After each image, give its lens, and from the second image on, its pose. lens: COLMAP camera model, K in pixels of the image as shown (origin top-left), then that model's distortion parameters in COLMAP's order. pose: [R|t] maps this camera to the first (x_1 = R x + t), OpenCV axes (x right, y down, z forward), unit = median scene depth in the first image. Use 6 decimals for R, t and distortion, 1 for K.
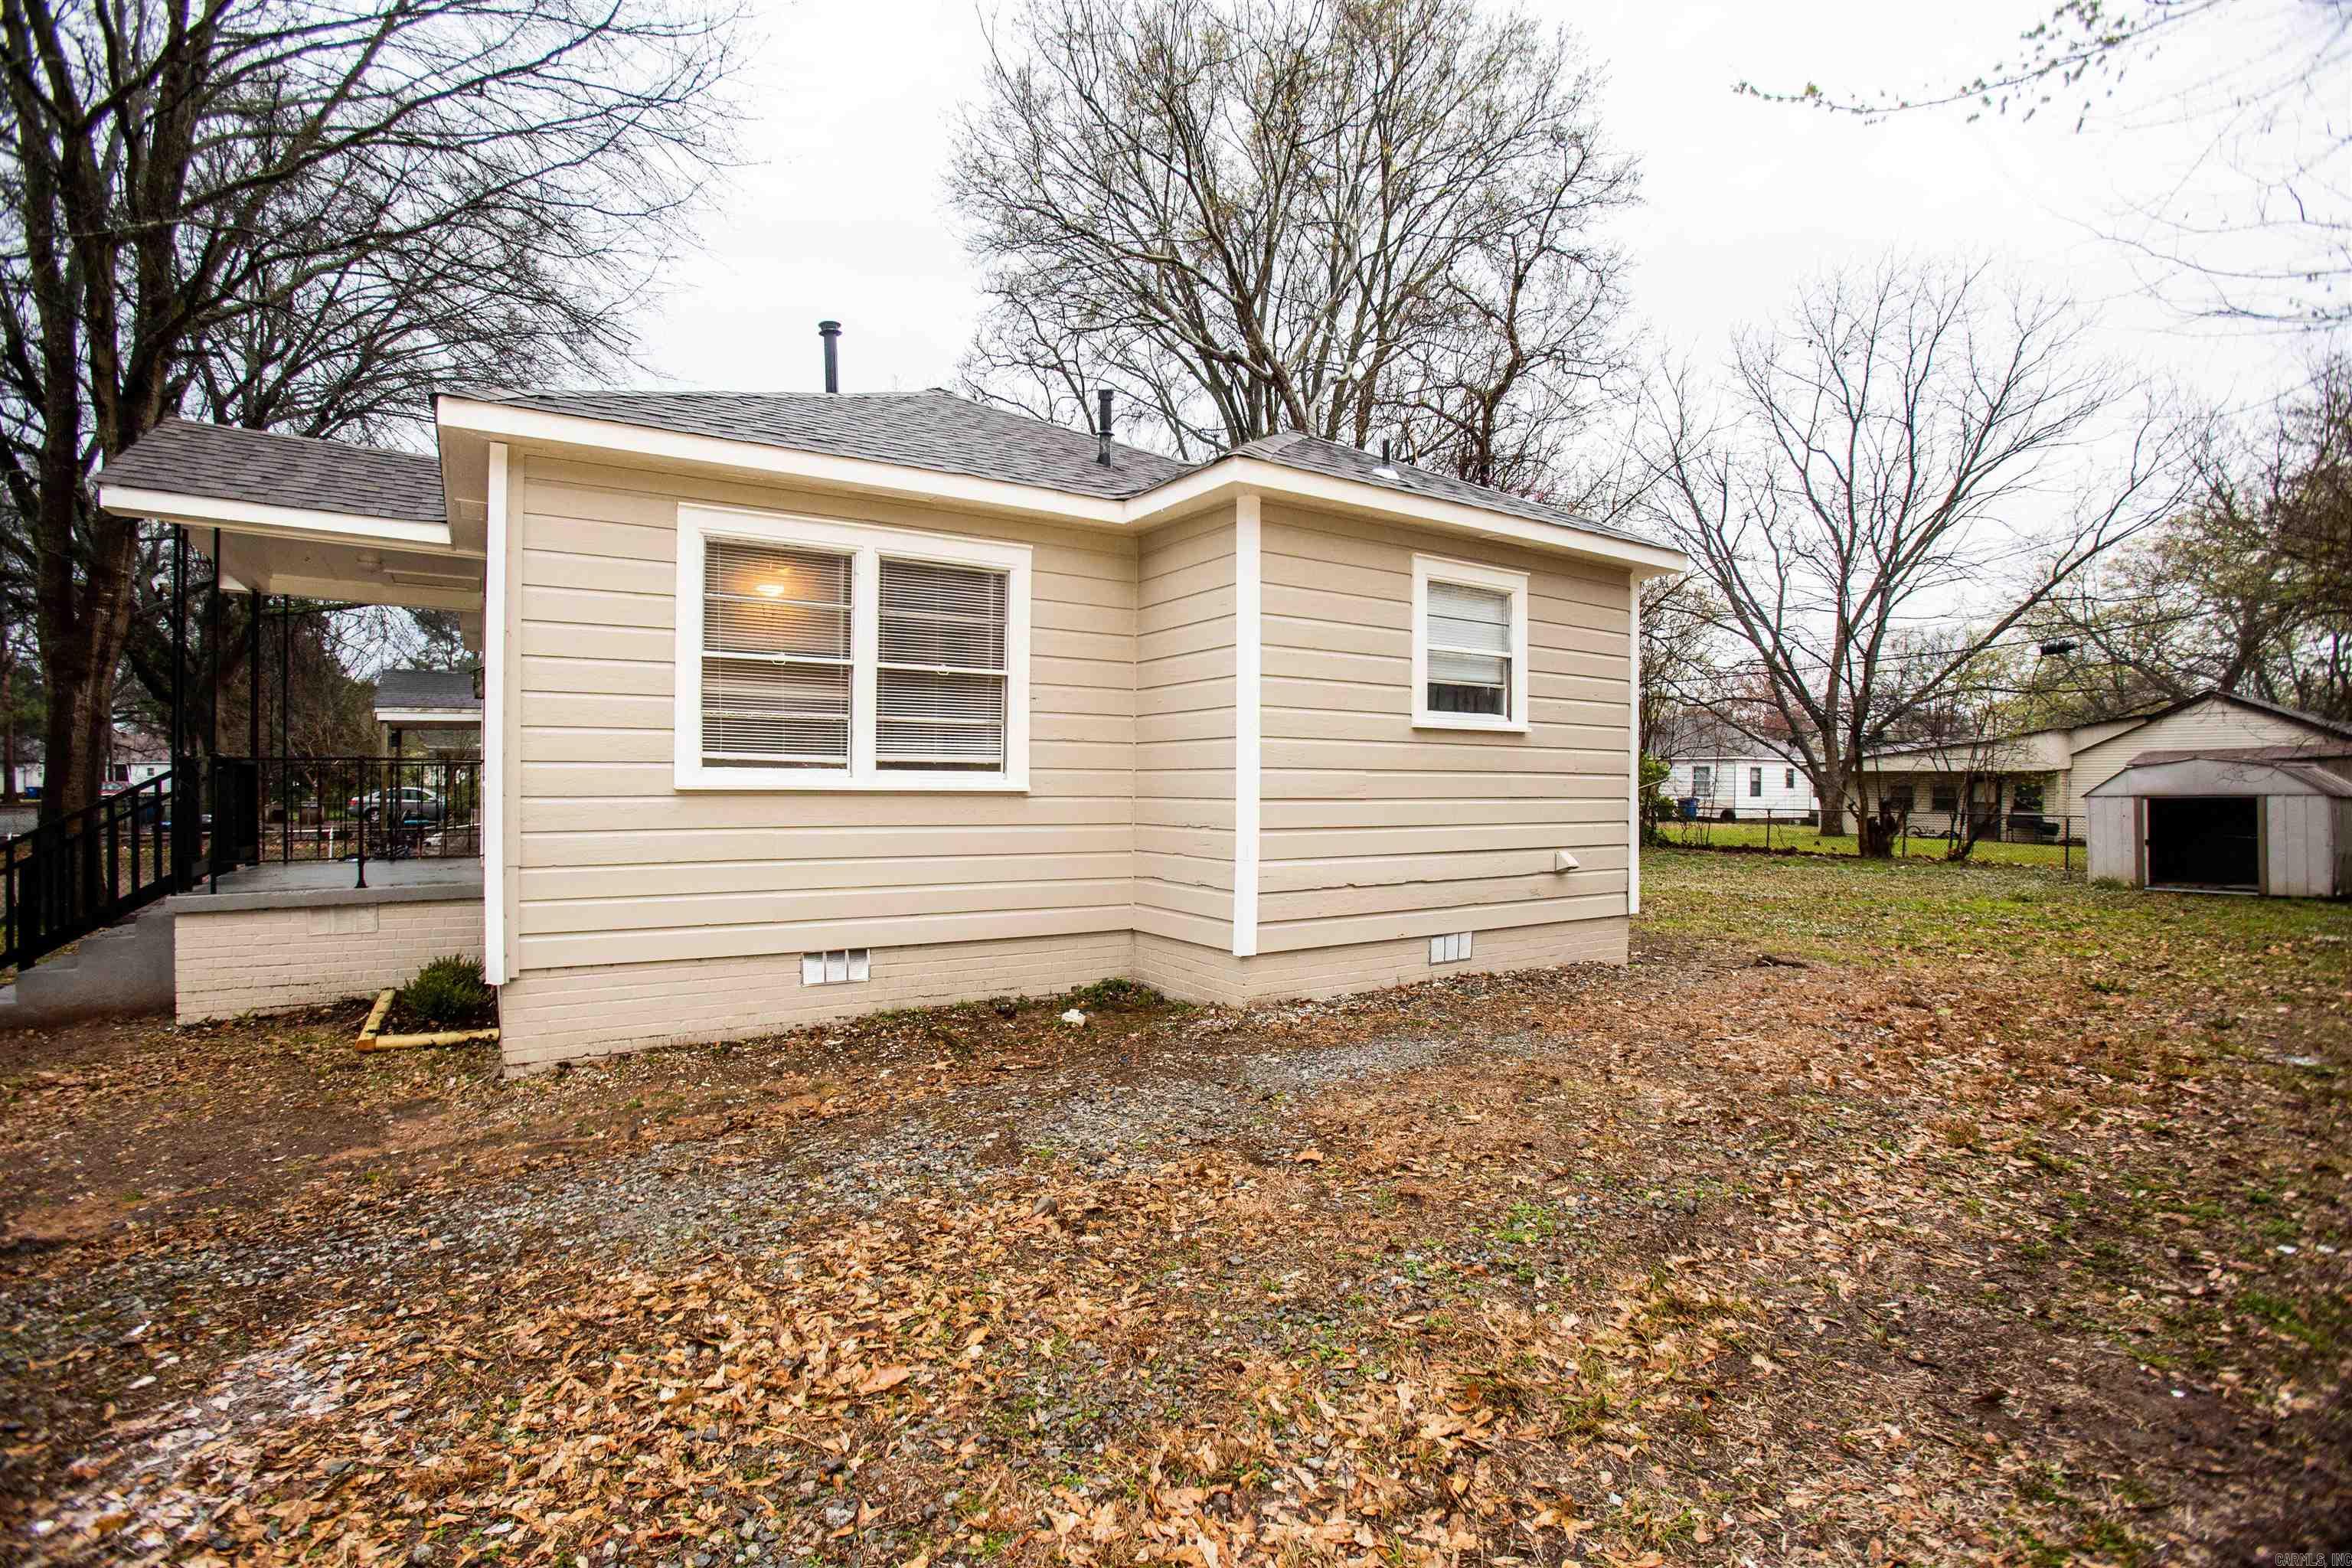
lens RADIAL K [[1091.0, 0, 1156.2], [0, 1091.0, 792.5], [0, 0, 1]] dist [-0.073752, 0.033767]
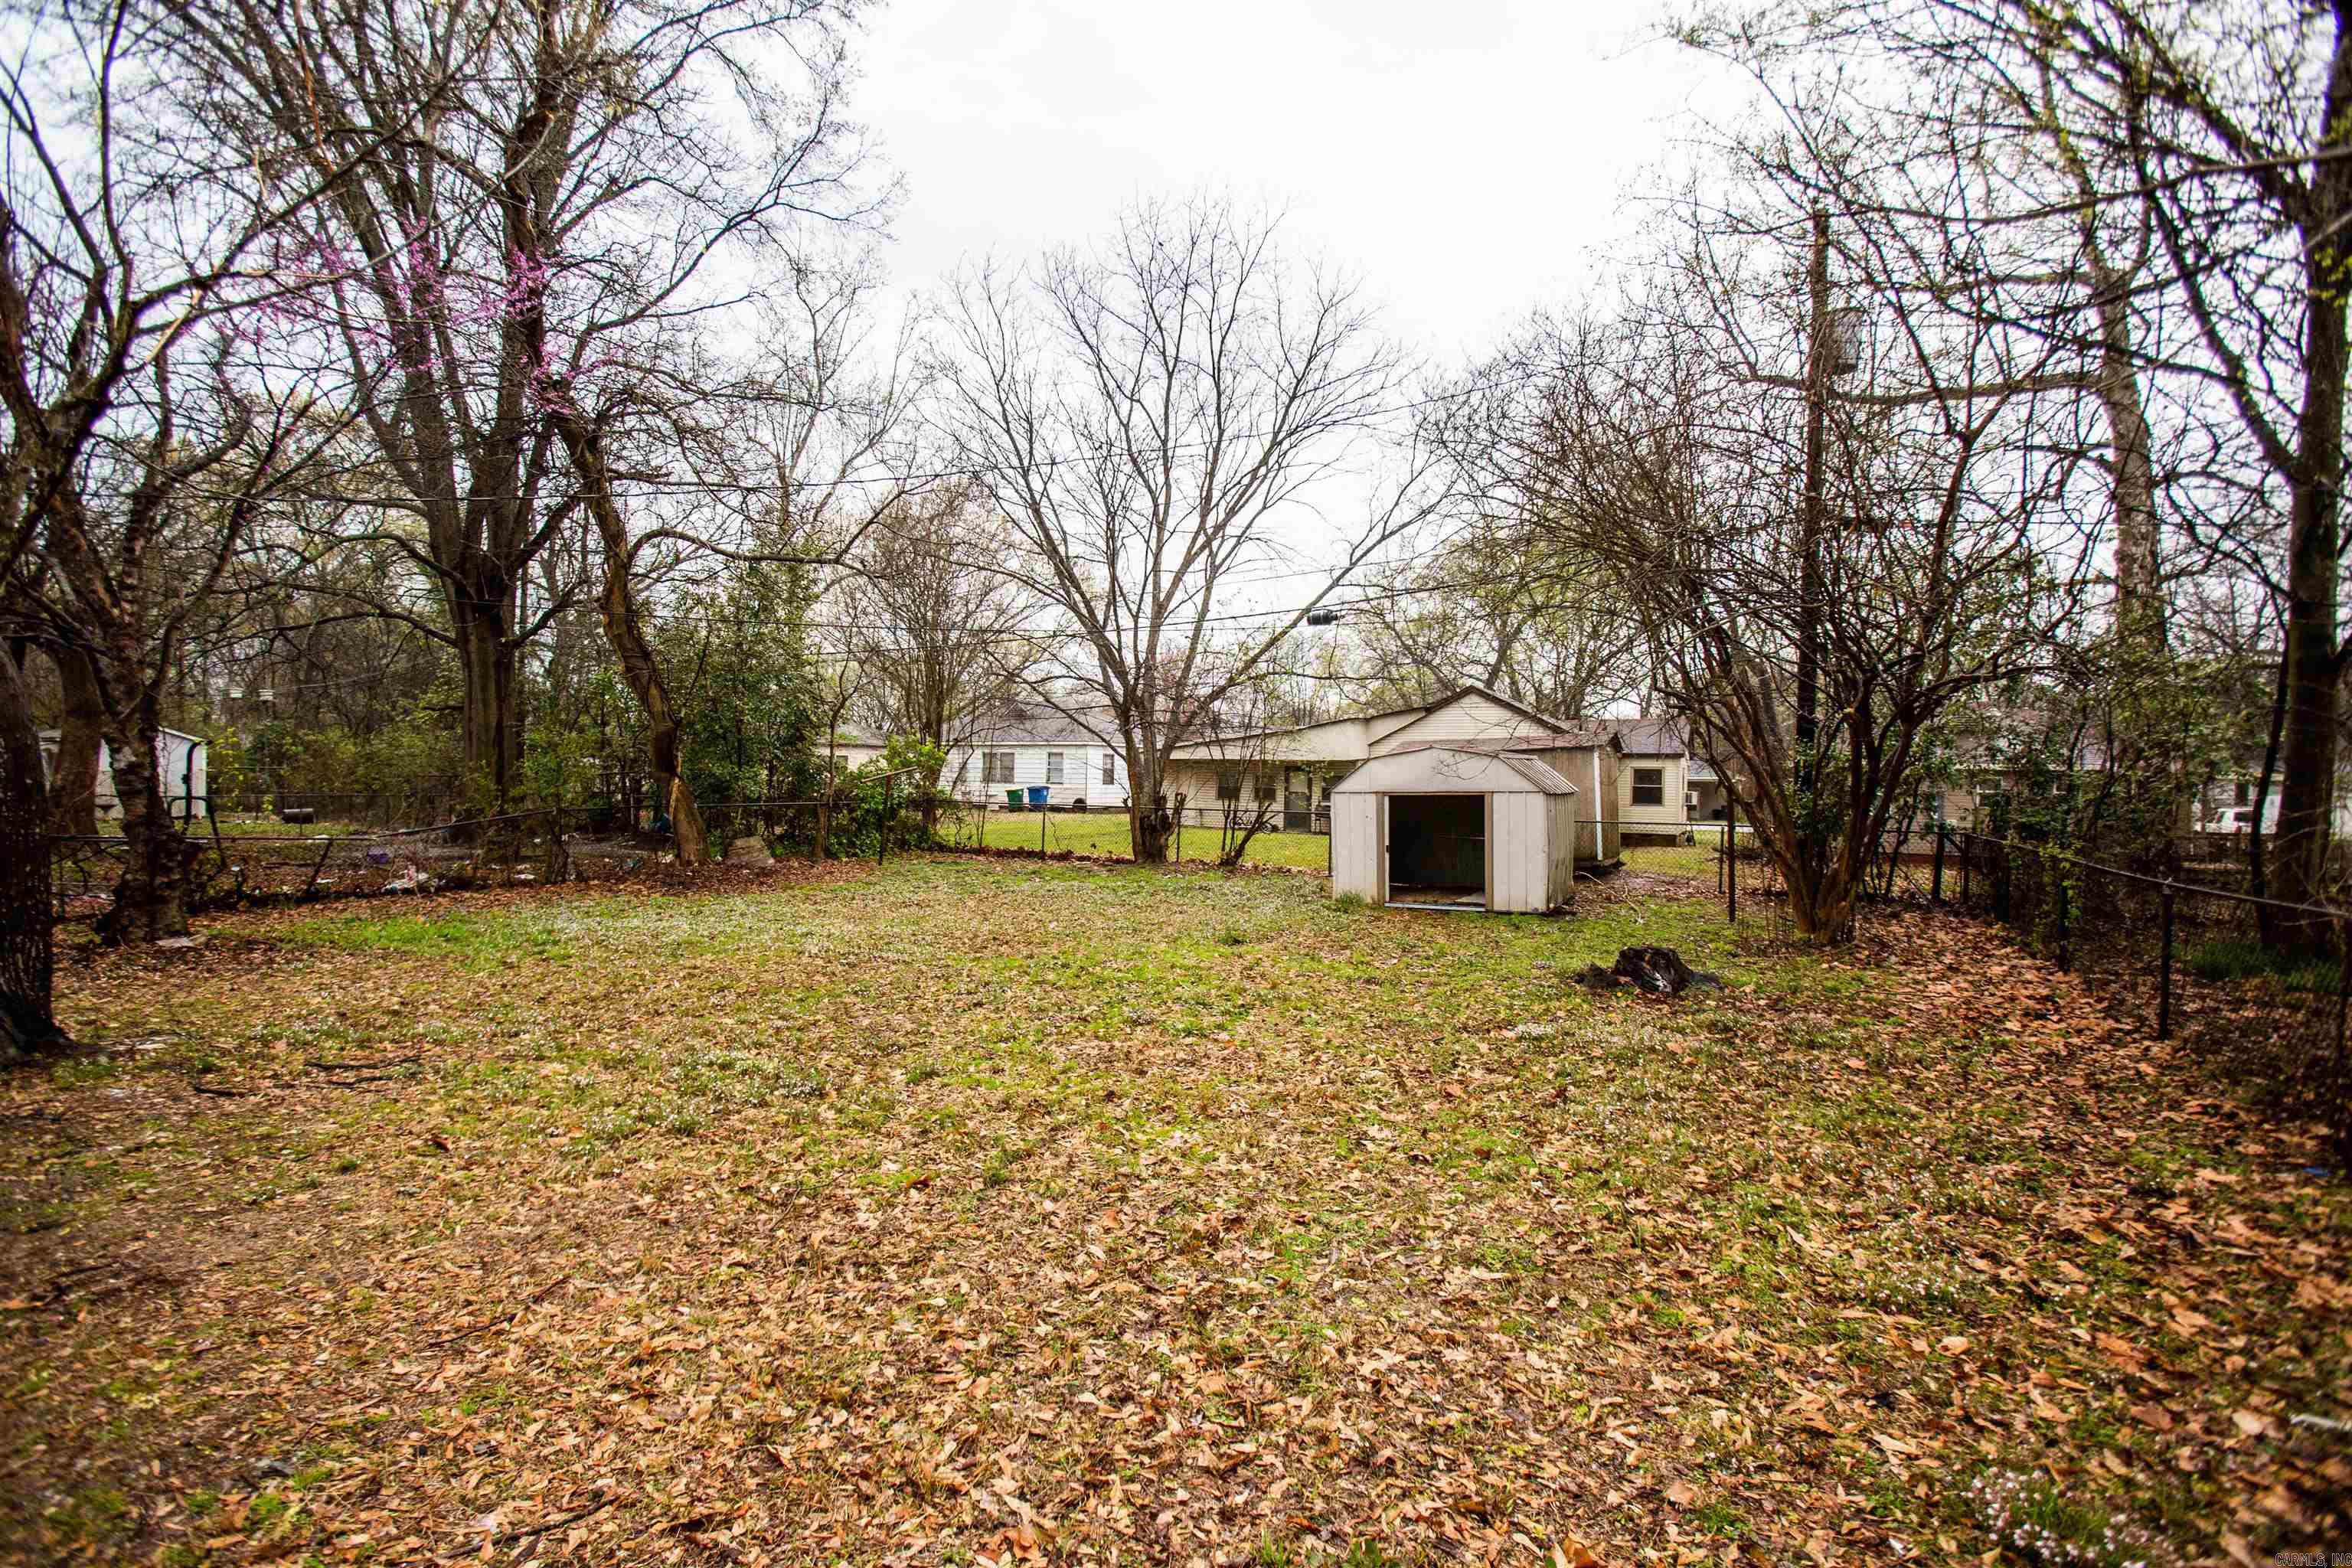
lens RADIAL K [[1091.0, 0, 1156.2], [0, 1091.0, 792.5], [0, 0, 1]] dist [-0.073752, 0.033767]
pose [[0.881824, -0.007375, 0.471522, 0.212103], [0.000195, 0.999883, 0.015274, -0.005102], [-0.471580, -0.013378, 0.881722, 0.186219]]
